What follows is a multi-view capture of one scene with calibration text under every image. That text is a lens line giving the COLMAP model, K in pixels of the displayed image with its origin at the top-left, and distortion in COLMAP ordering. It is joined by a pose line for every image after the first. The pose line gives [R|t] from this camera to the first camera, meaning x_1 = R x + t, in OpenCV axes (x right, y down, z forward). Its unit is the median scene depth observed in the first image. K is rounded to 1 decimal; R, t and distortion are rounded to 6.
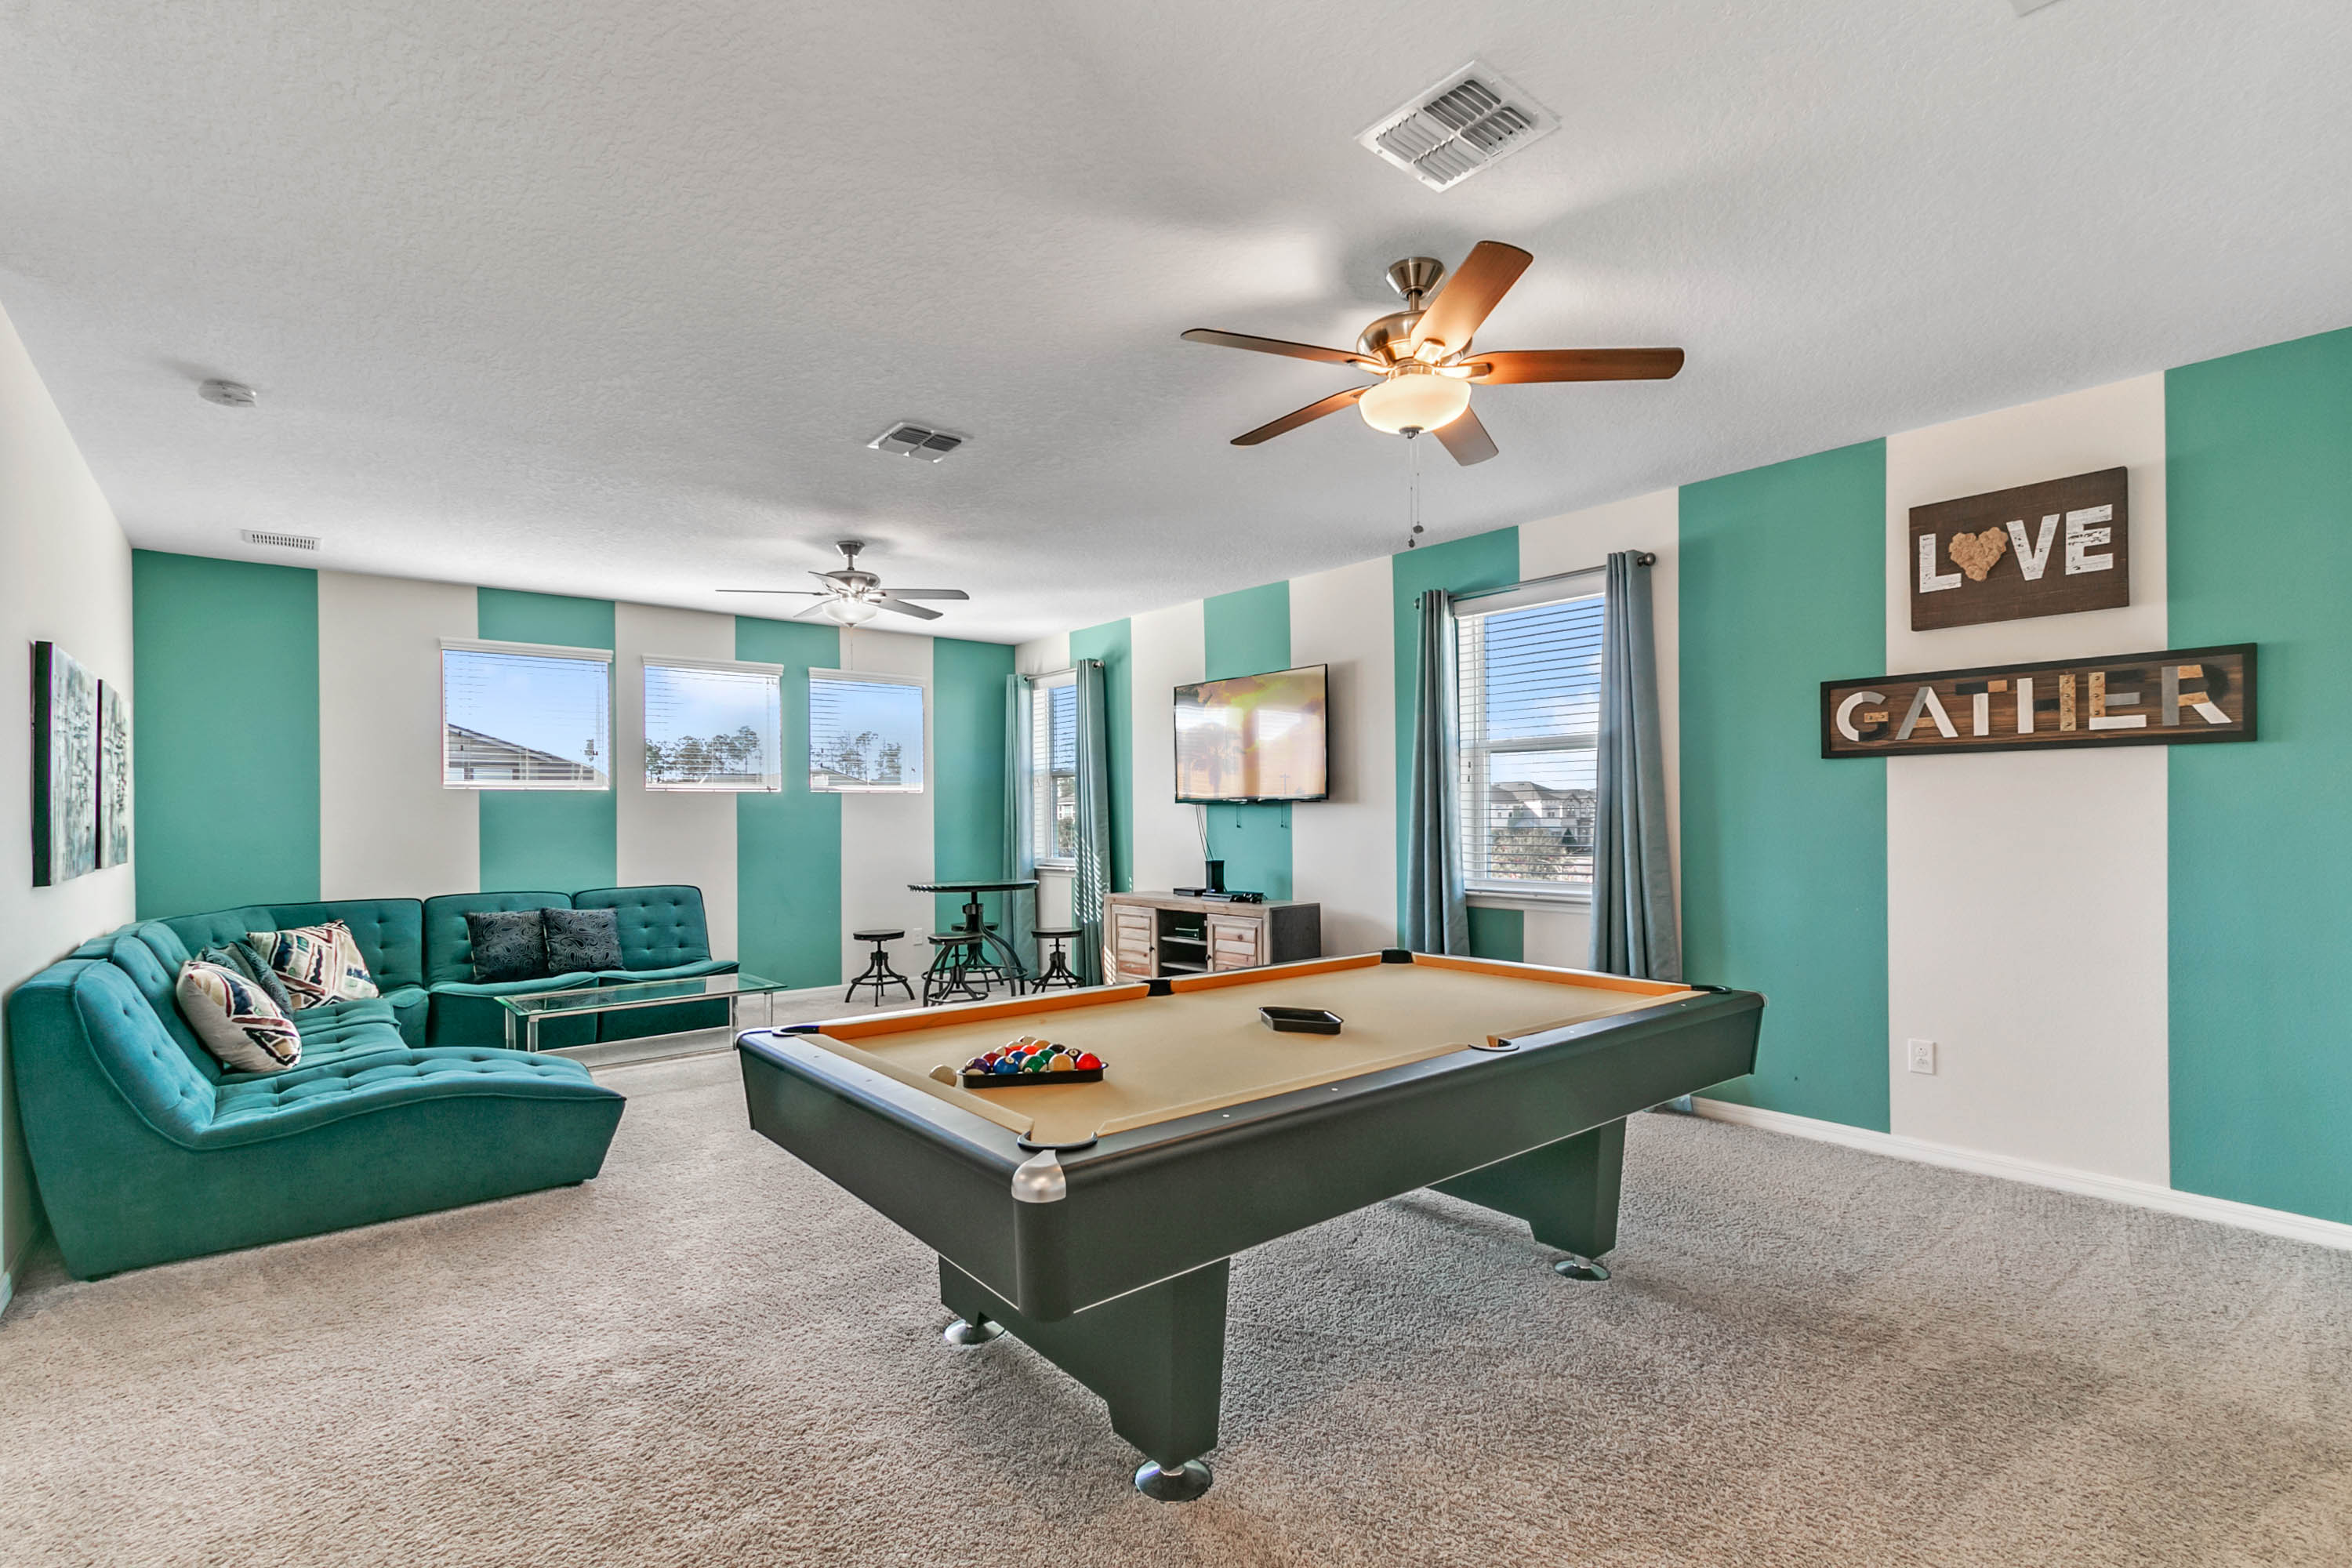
lens RADIAL K [[1091.8, 0, 1164.2], [0, 1091.8, 813.7], [0, 0, 1]] dist [0.001326, -0.000589]
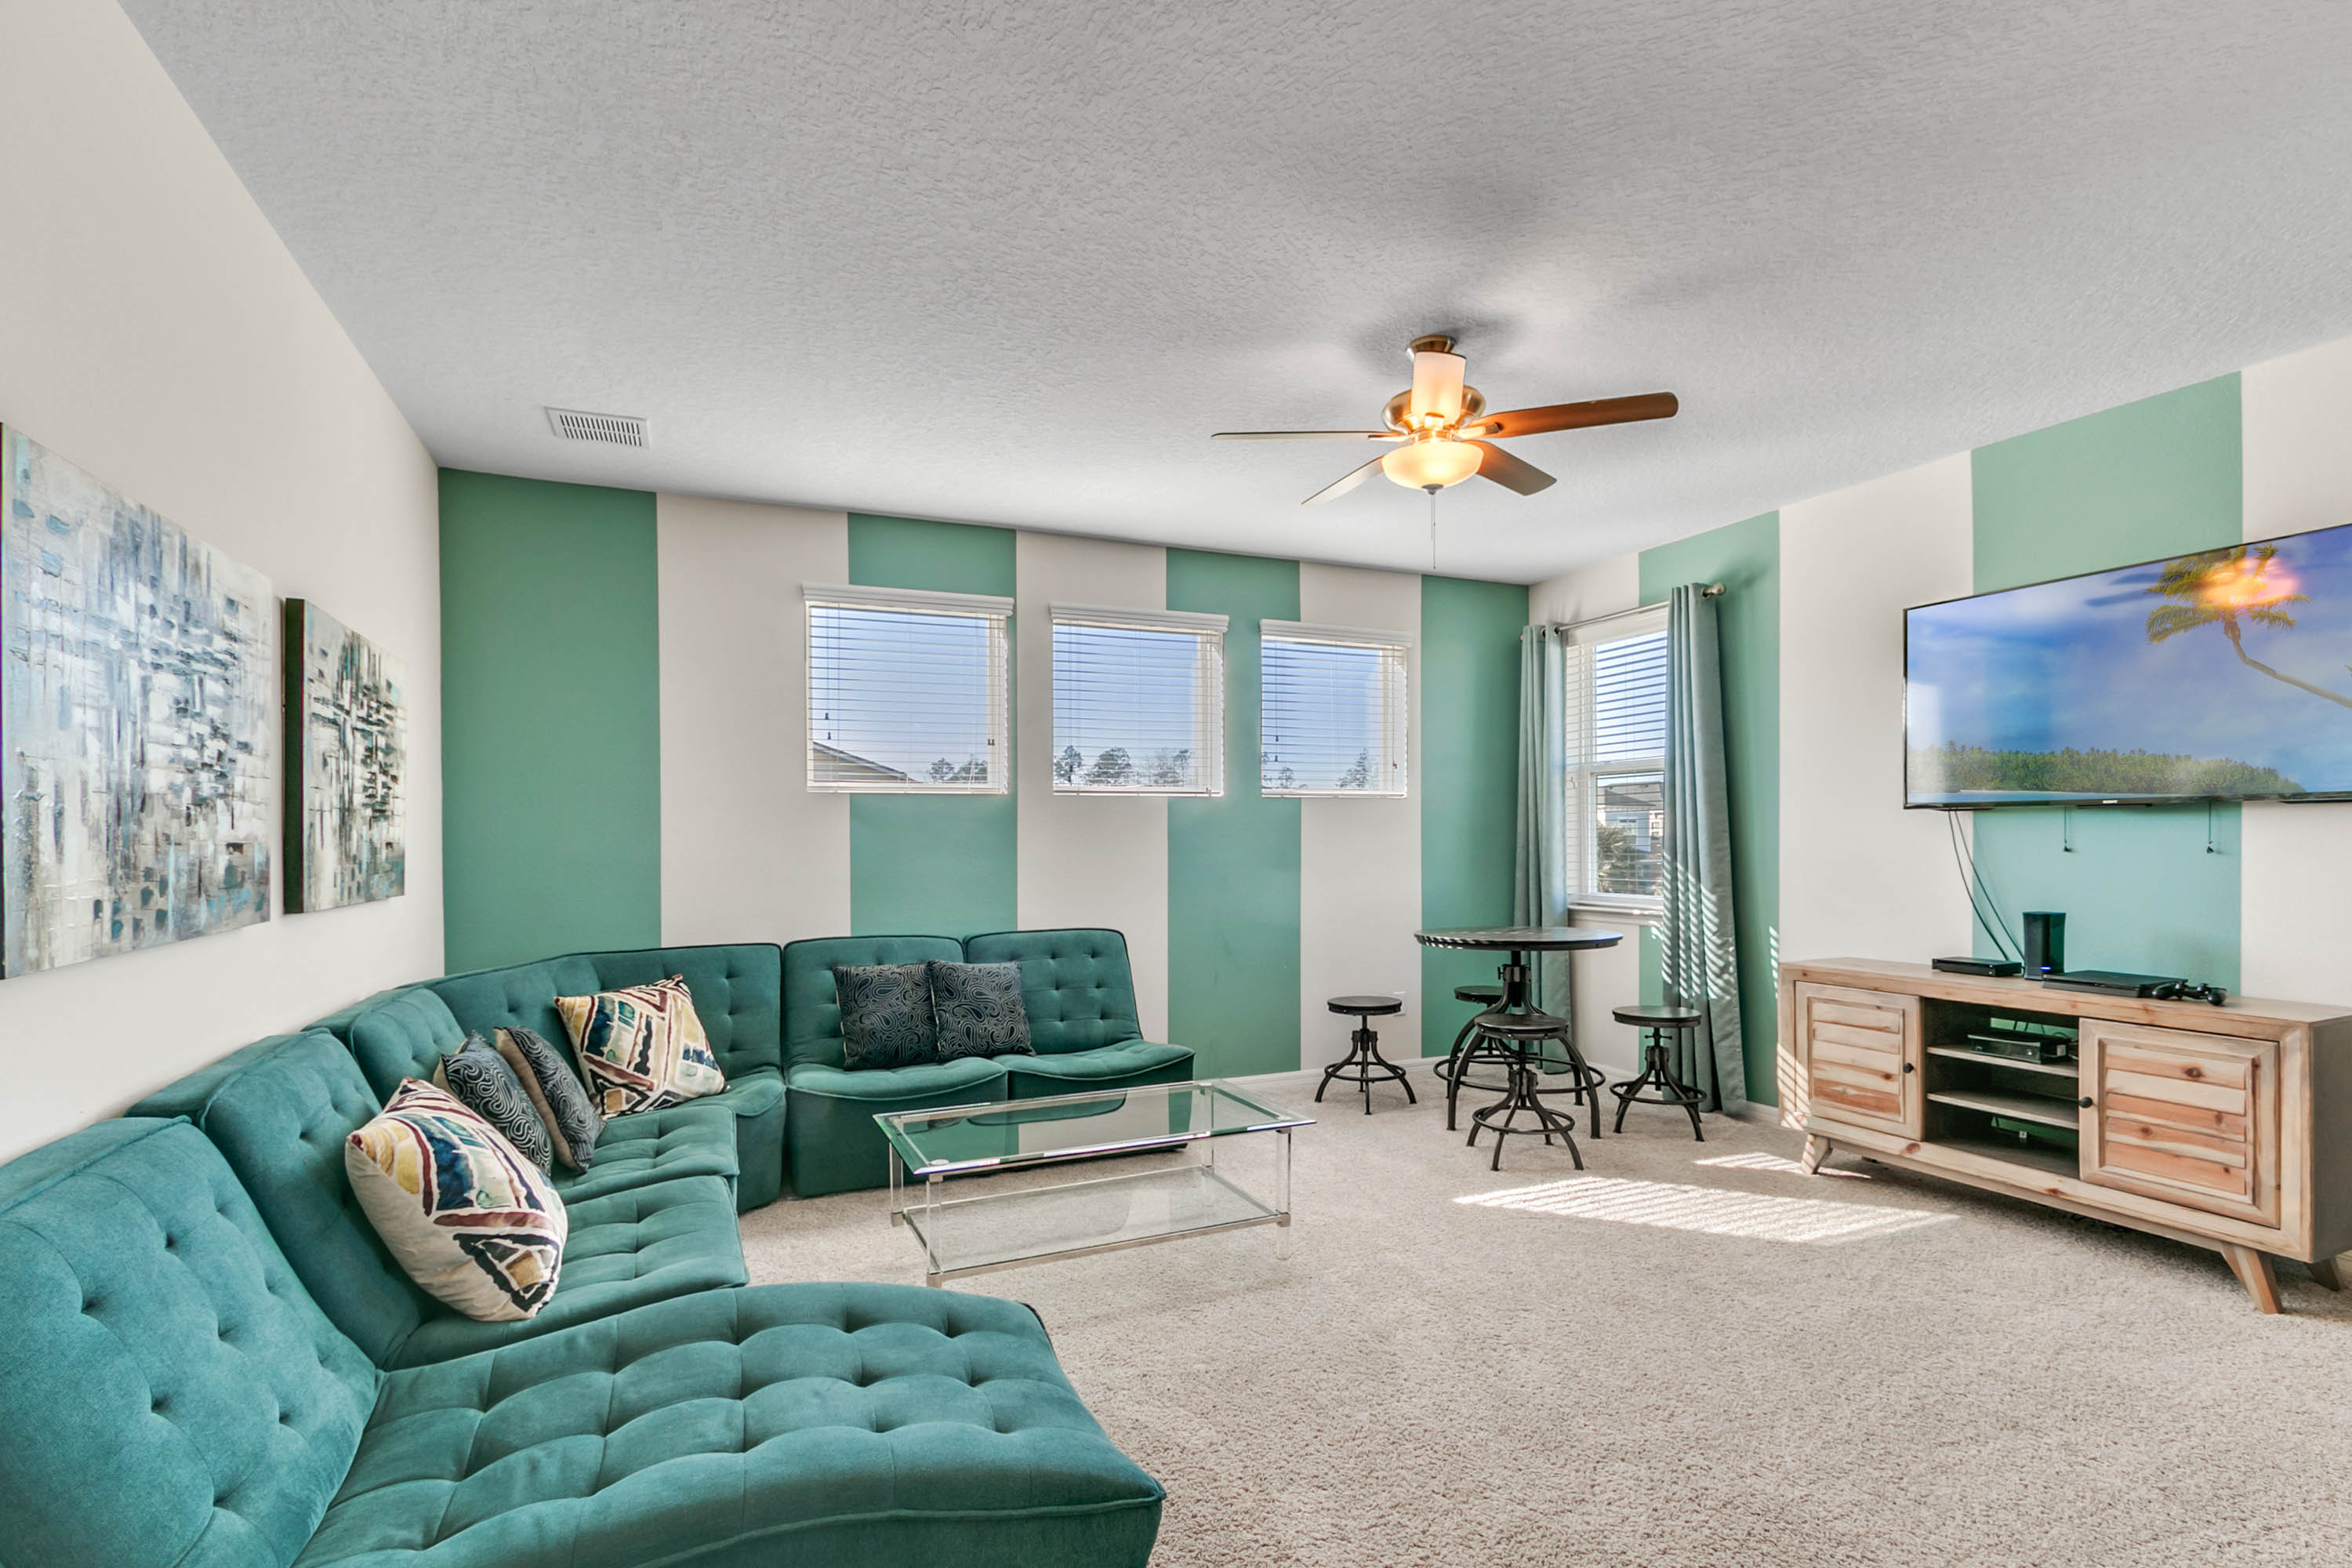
lens RADIAL K [[1091.8, 0, 1148.5], [0, 1091.8, 838.1], [0, 0, 1]] dist [0.001326, -0.000589]
pose [[0.958452, 0.002280, -0.285246, -0.269736], [-0.000762, 0.999985, 0.005434, 0.003892], [0.285254, -0.004991, 0.958439, 0.423742]]
